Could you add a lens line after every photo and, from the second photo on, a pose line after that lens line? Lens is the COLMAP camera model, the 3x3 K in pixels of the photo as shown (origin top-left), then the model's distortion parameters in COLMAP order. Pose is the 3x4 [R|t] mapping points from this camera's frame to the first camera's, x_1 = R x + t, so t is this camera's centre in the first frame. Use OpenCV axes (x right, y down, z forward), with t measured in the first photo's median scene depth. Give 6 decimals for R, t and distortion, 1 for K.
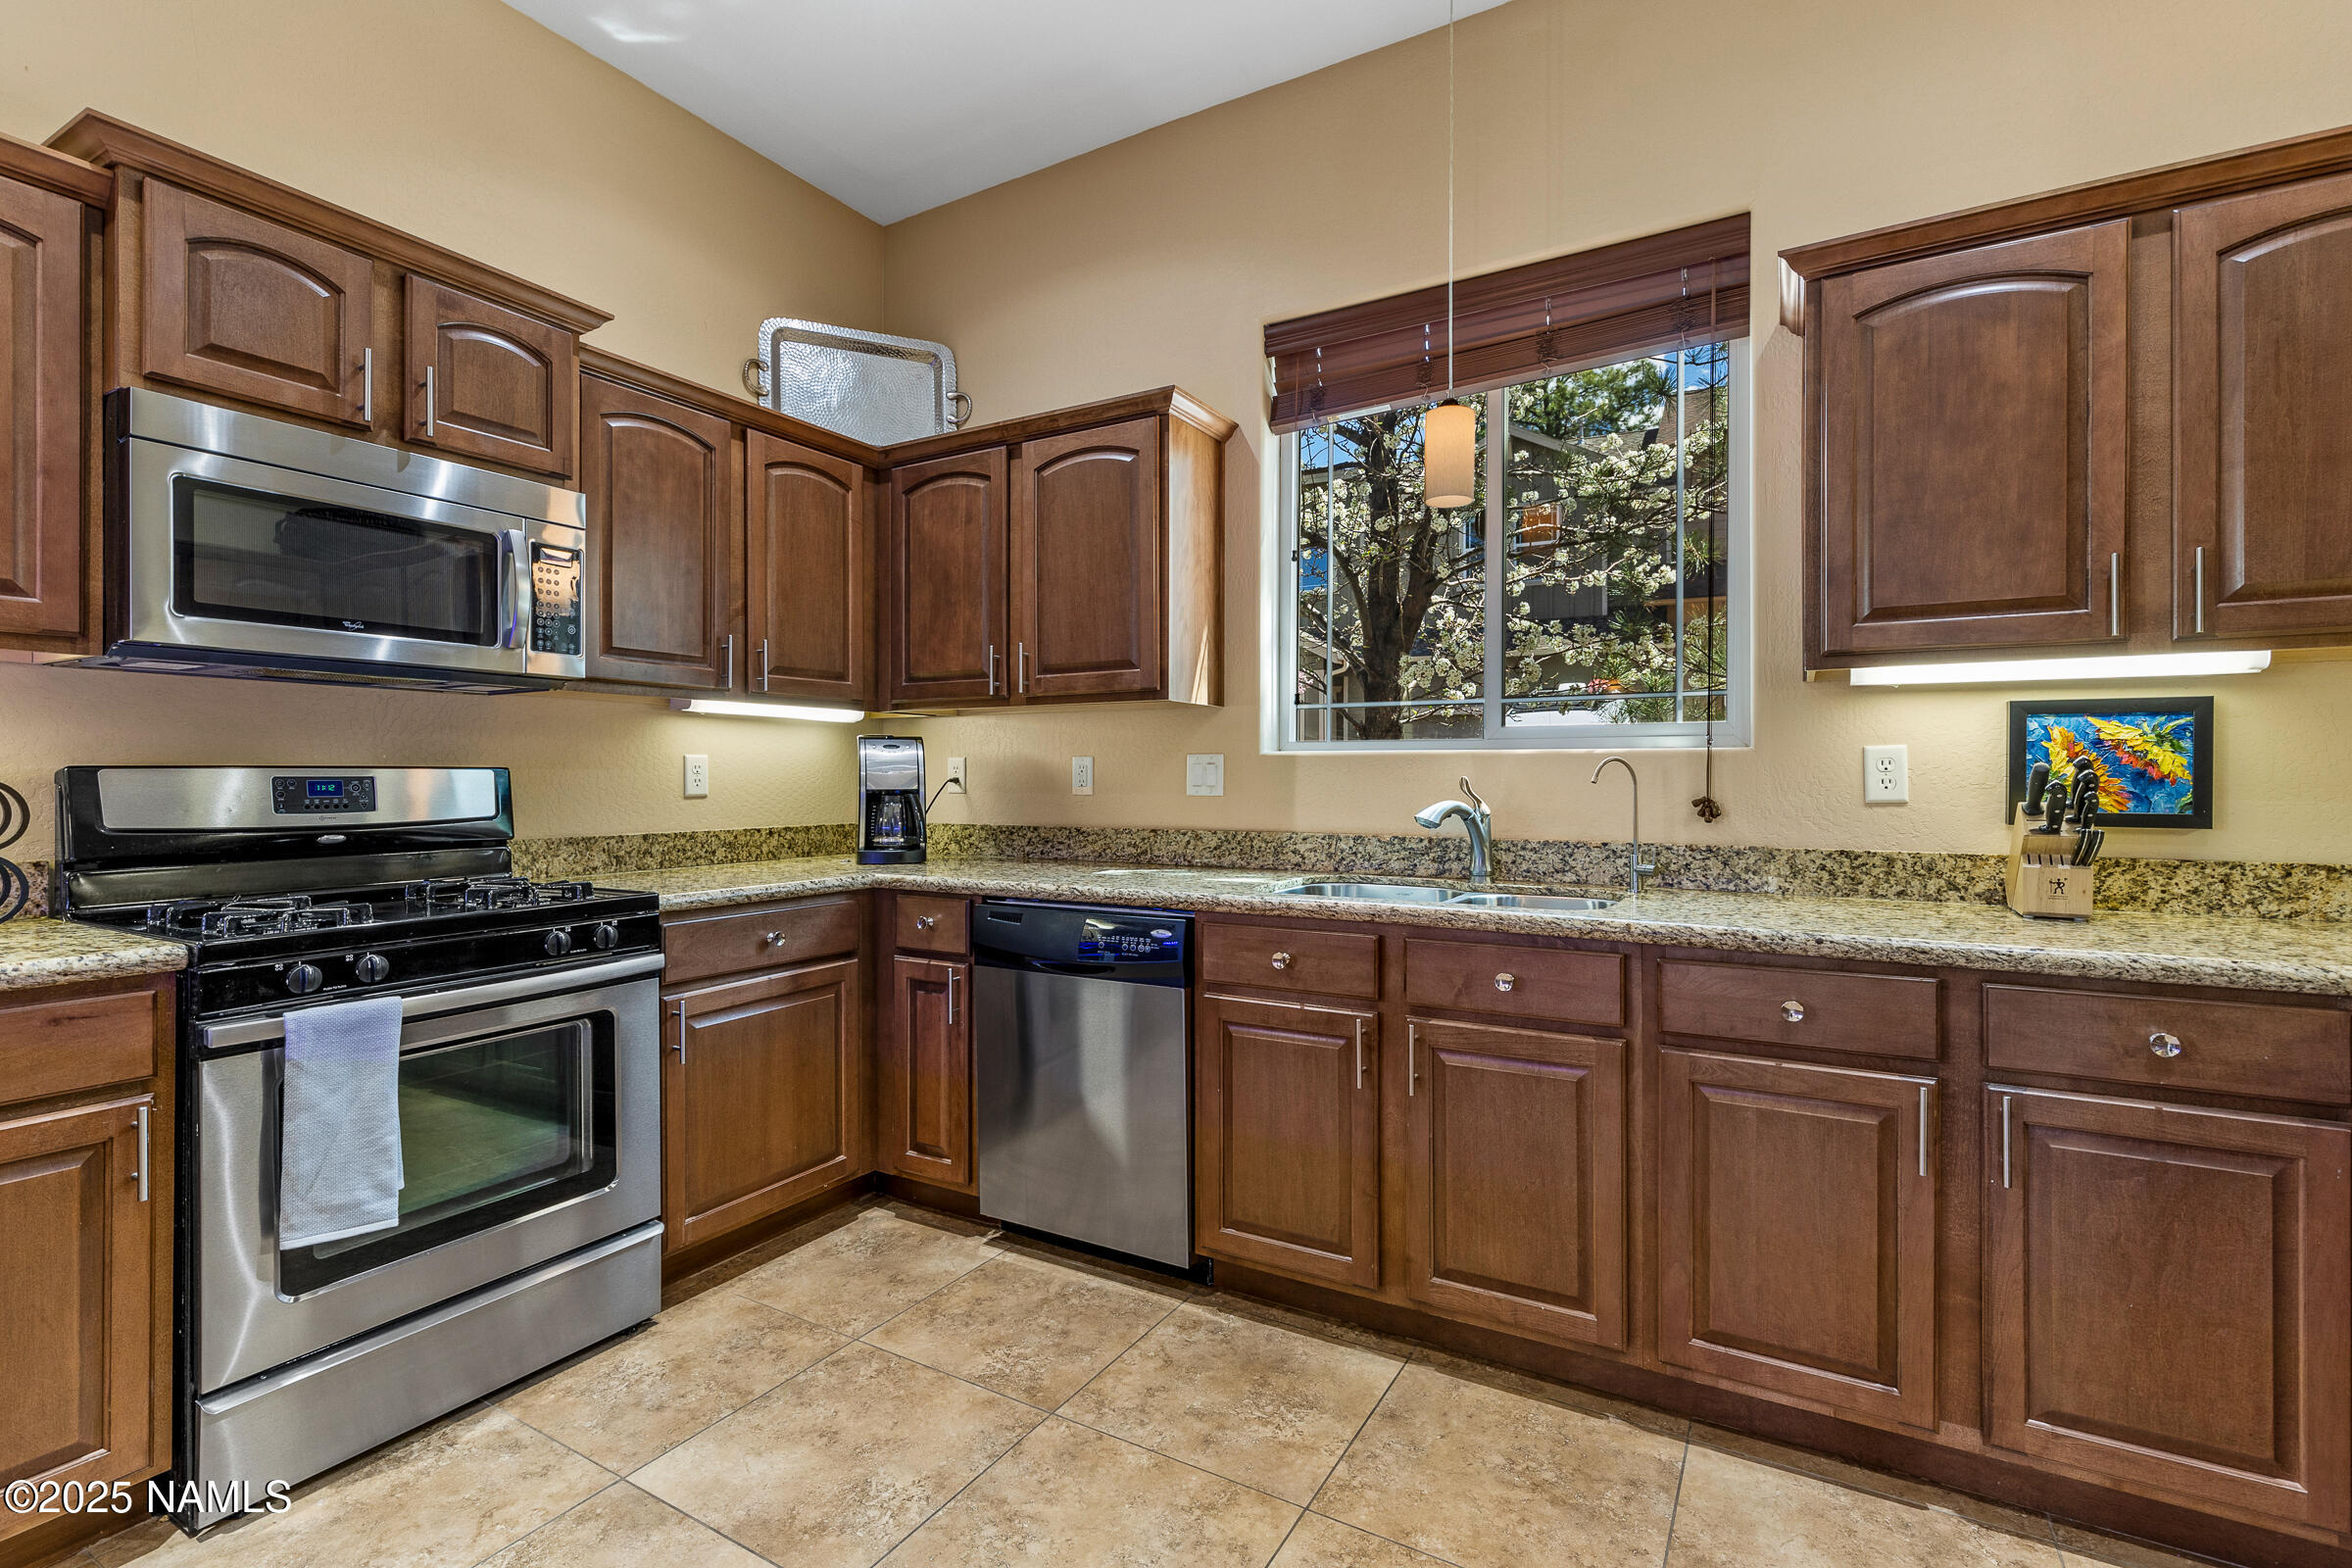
lens RADIAL K [[1038.6, 0, 1185.8], [0, 1038.6, 774.5], [0, 0, 1]] dist [0.001527, -0.000044]
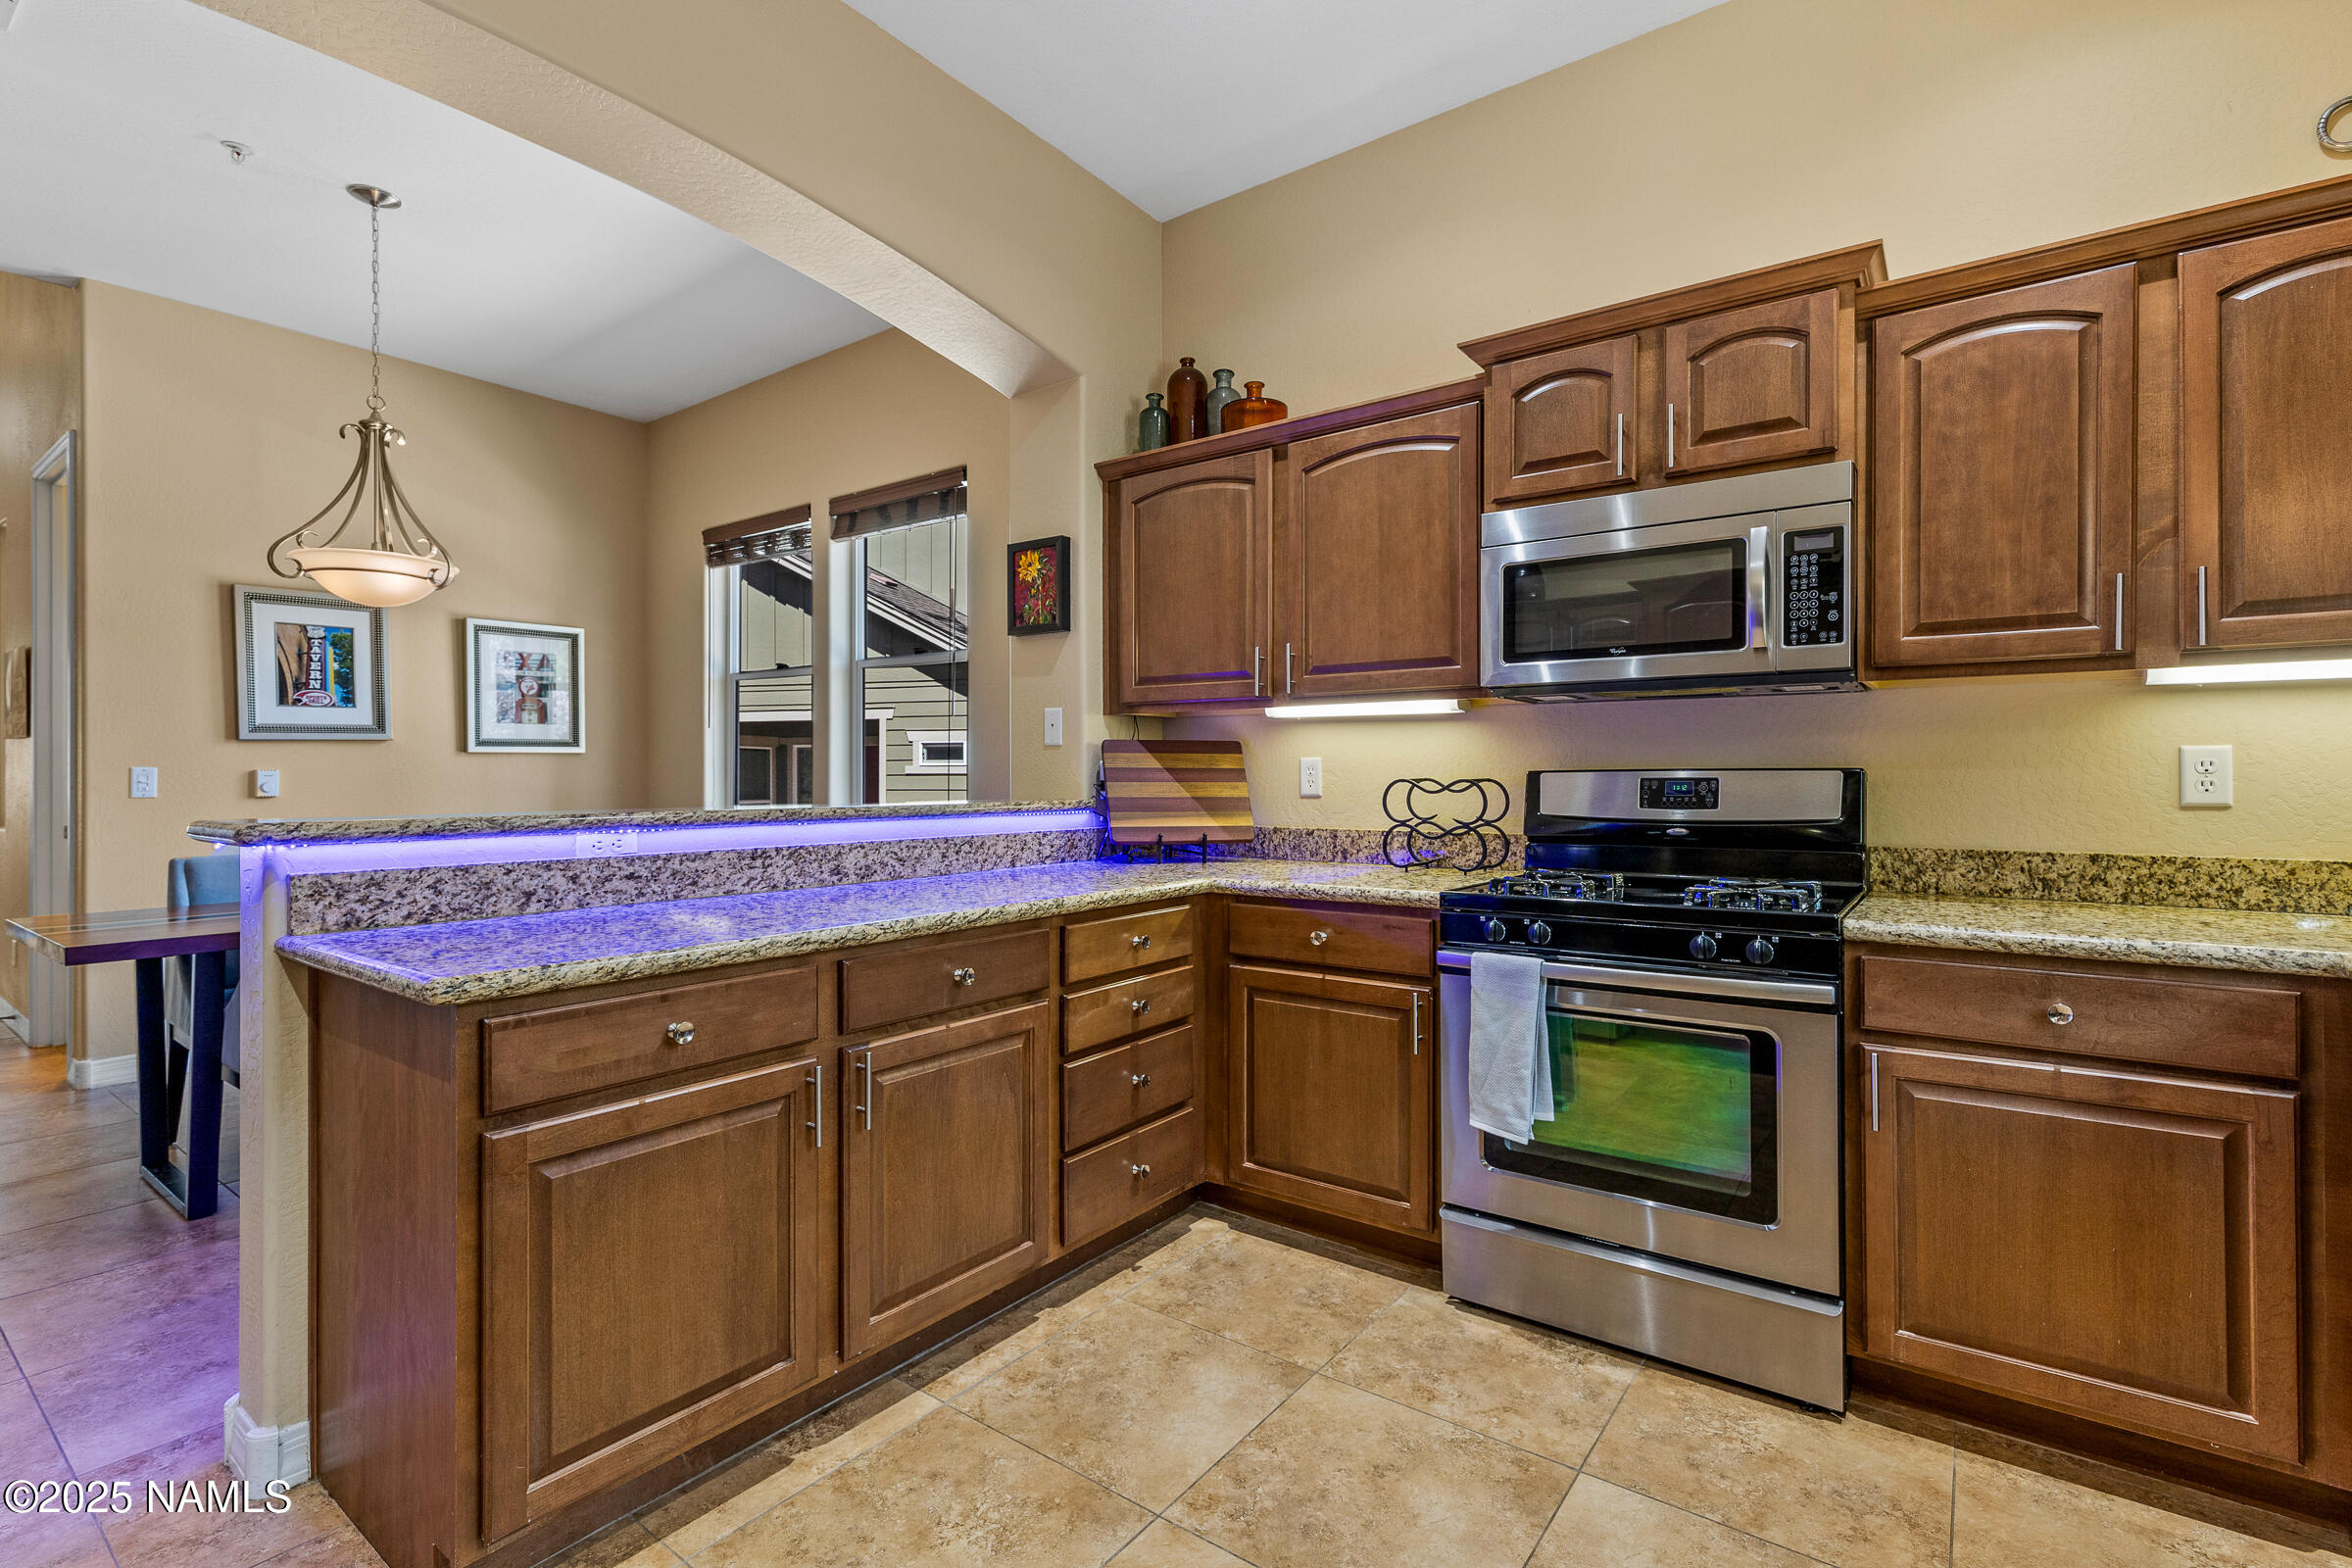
lens RADIAL K [[1038.6, 0, 1157.8], [0, 1038.6, 779.3], [0, 0, 1]] dist [0.001527, -0.000044]
pose [[-0.091402, 0.001341, -0.995813, 0.390025], [0.002255, 0.999997, 0.001140, 0.000835], [0.995812, -0.002141, -0.091405, 0.530334]]
